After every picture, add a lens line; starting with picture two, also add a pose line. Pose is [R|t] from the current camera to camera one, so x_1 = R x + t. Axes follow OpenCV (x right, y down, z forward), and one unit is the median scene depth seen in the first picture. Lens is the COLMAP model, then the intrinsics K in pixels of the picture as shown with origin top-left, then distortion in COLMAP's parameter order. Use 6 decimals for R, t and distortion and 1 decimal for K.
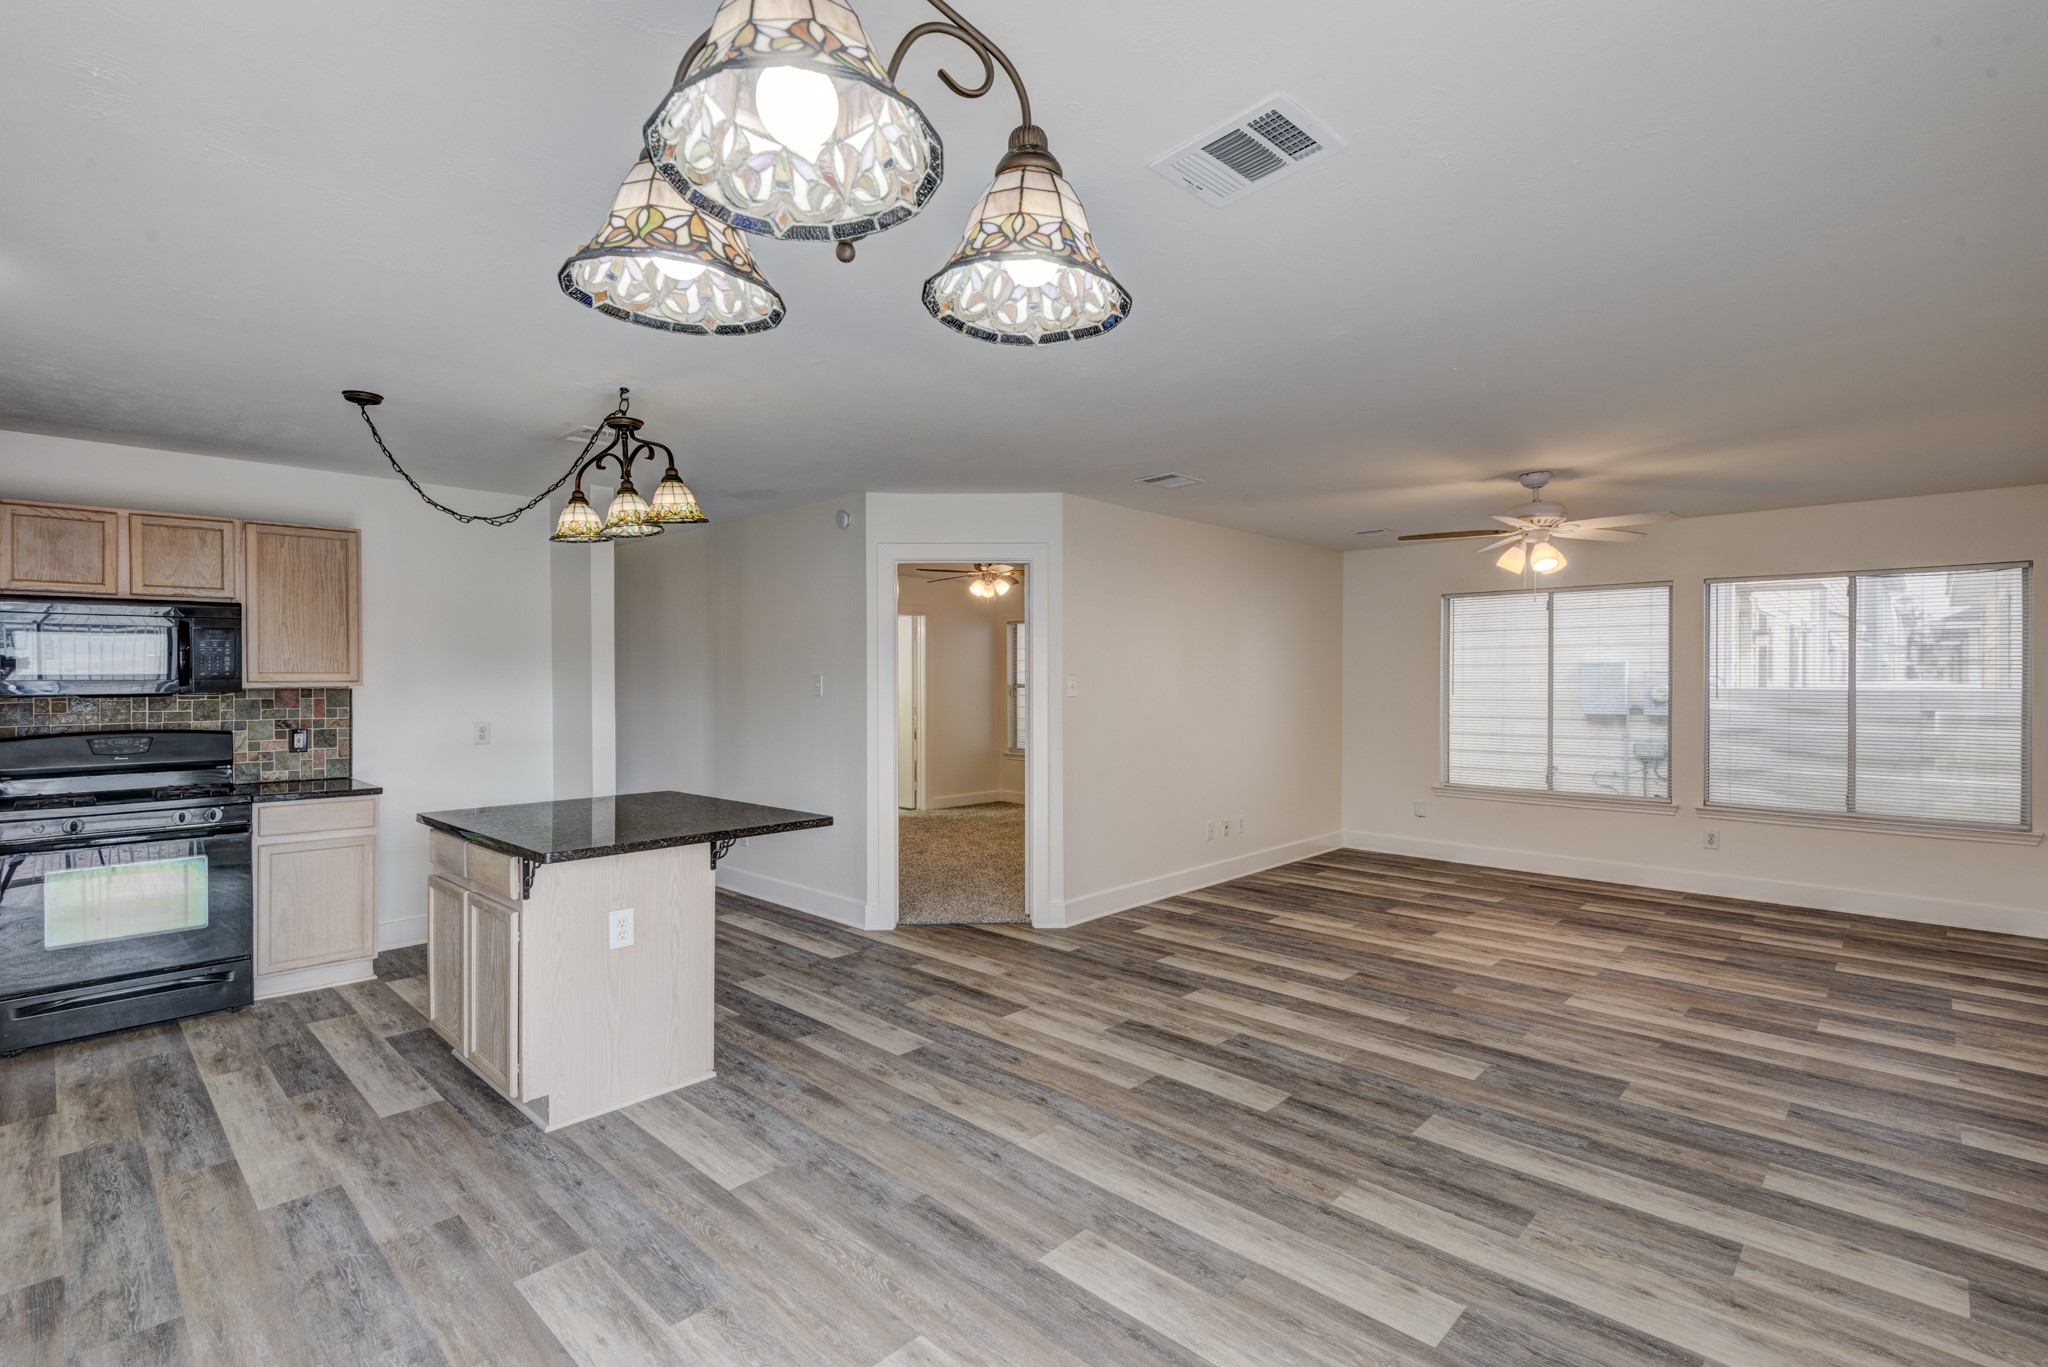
lens RADIAL K [[950.2, 0, 1036.4], [0, 950.2, 677.3], [0, 0, 1]] dist [0.036952, -0.023863]
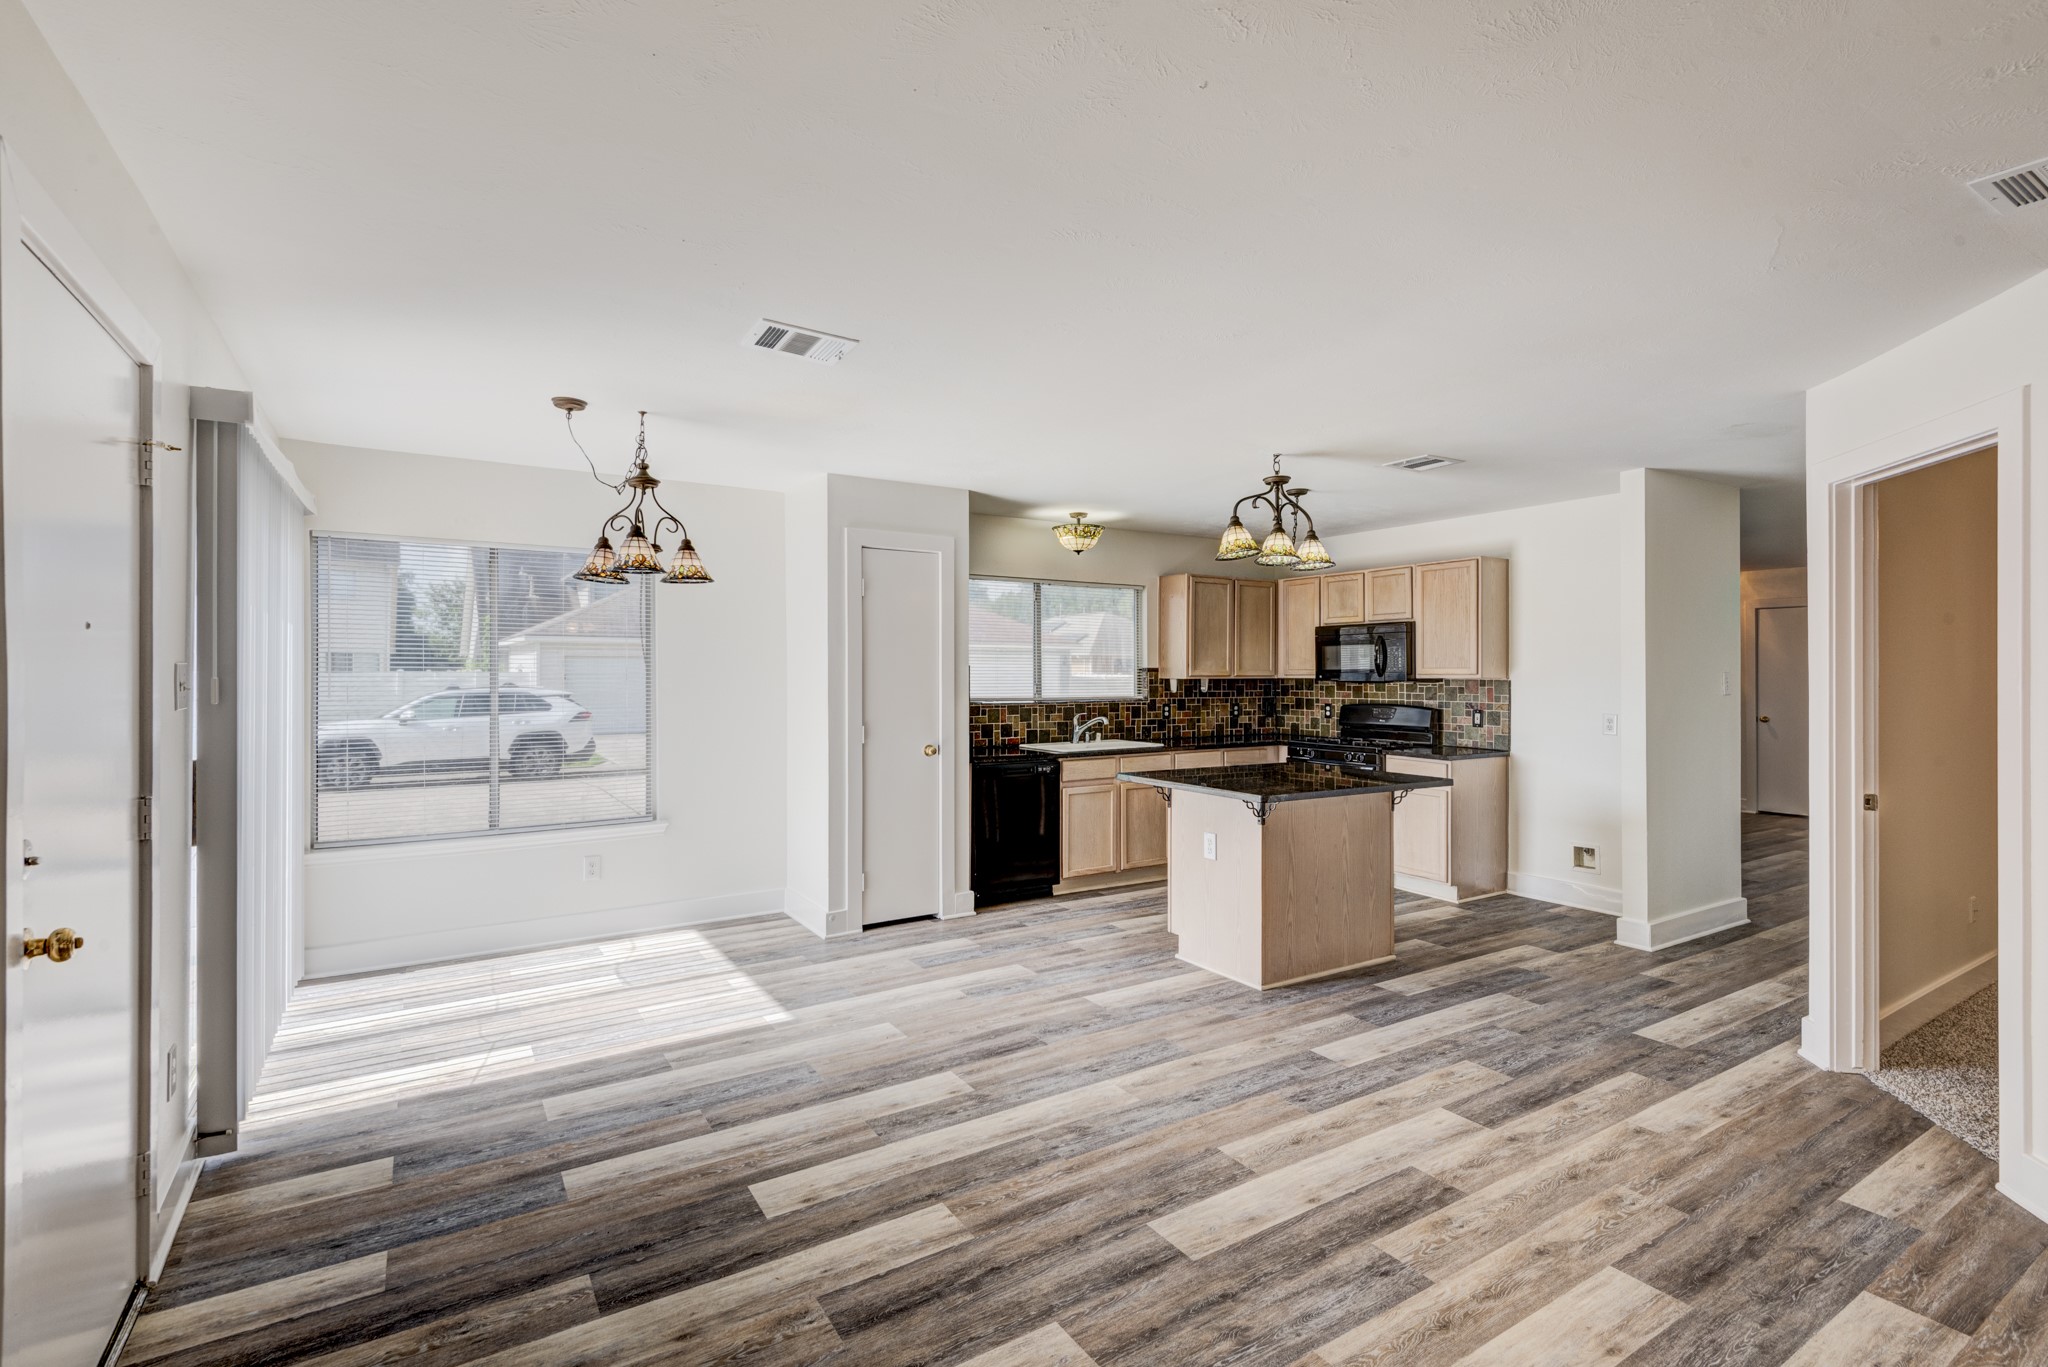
lens RADIAL K [[950.2, 0, 1036.4], [0, 950.2, 677.3], [0, 0, 1]] dist [0.036952, -0.023863]
pose [[-0.242105, 0.009035, -0.970208, 0.799327], [-0.002916, 0.999945, 0.010040, -0.004047], [0.970246, 0.005260, -0.242065, 0.858522]]
